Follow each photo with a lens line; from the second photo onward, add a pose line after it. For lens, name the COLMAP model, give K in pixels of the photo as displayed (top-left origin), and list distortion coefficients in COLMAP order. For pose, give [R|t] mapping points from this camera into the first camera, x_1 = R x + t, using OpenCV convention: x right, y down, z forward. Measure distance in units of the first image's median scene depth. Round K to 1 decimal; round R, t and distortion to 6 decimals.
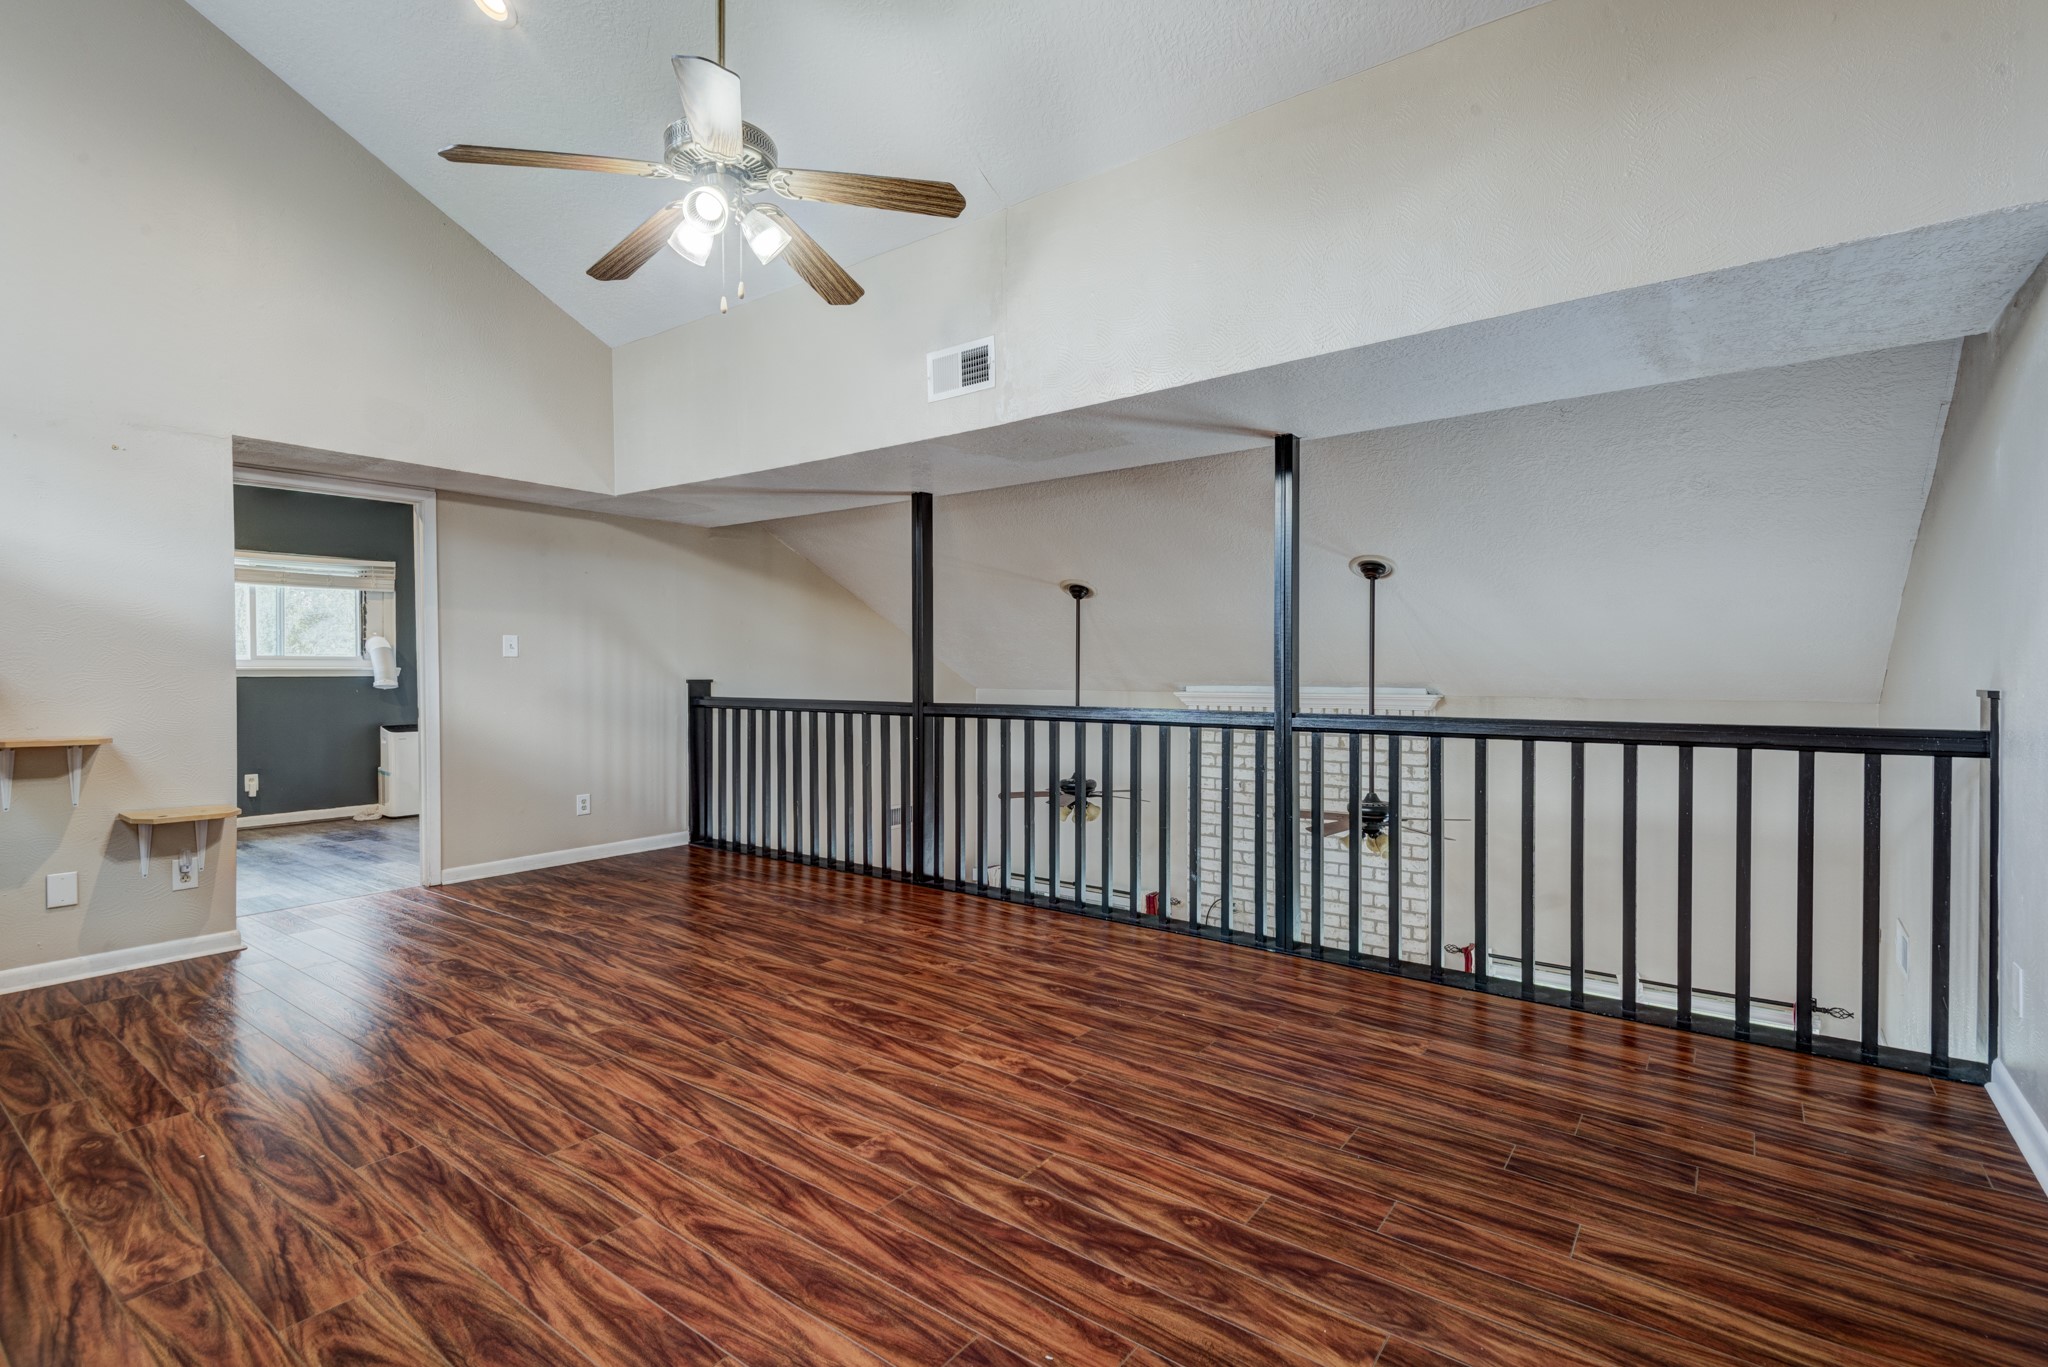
lens RADIAL K [[930.7, 0, 1024.0], [0, 930.7, 683.5], [0, 0, 1]] dist [0.029344, -0.017879]
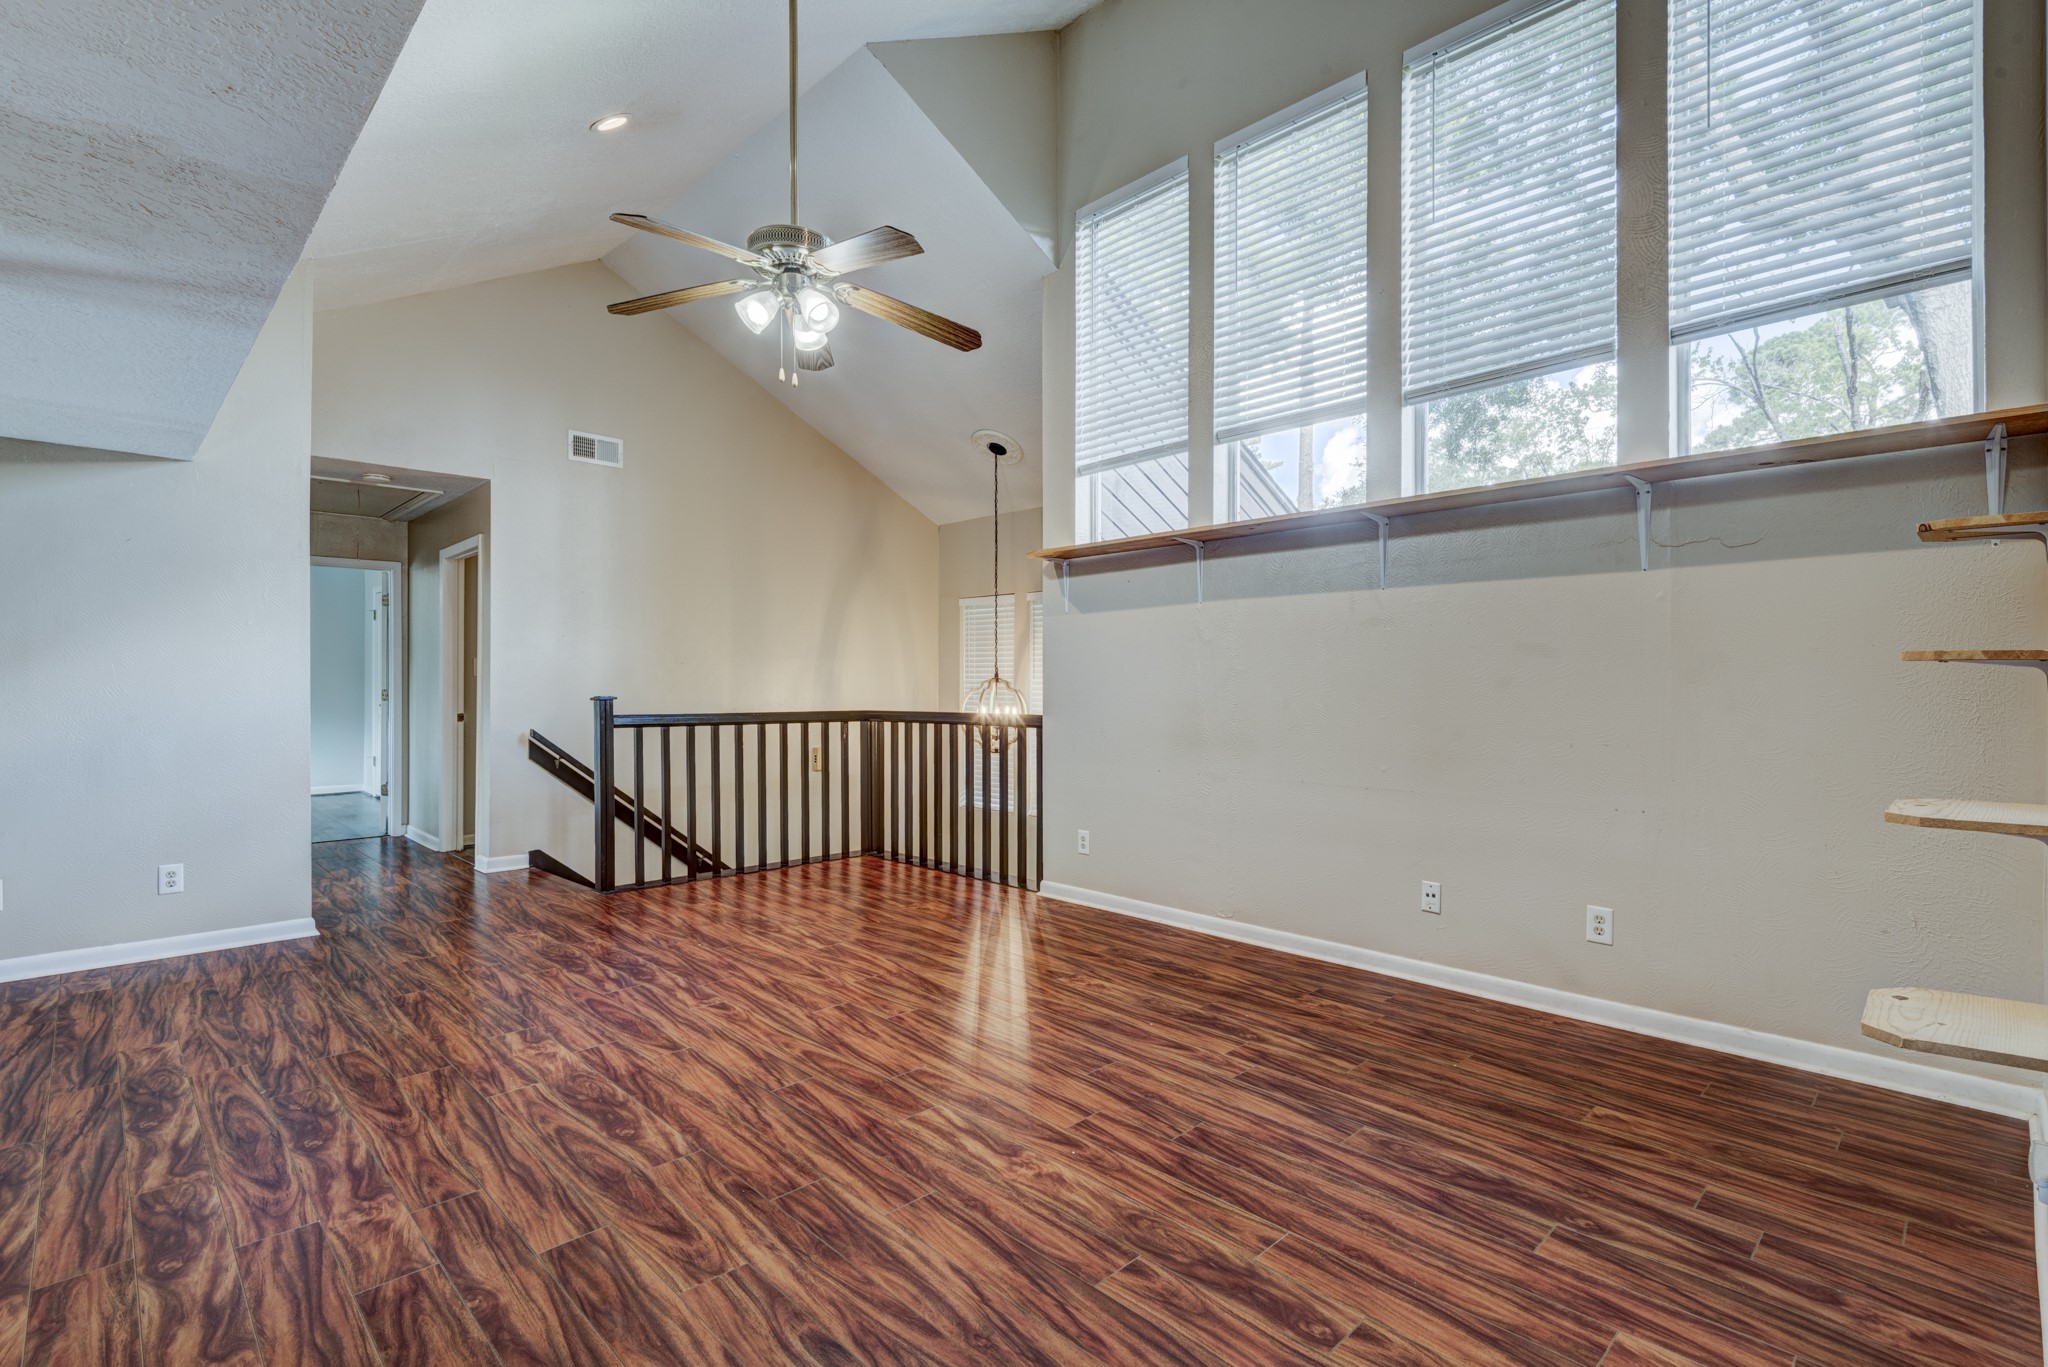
lens RADIAL K [[930.7, 0, 1024.0], [0, 930.7, 683.5], [0, 0, 1]] dist [0.029344, -0.017879]
pose [[-0.988230, 0.002039, 0.152963, -0.717936], [0.003791, 0.999931, 0.011158, -0.025430], [-0.152929, 0.011606, -0.988169, 1.936337]]
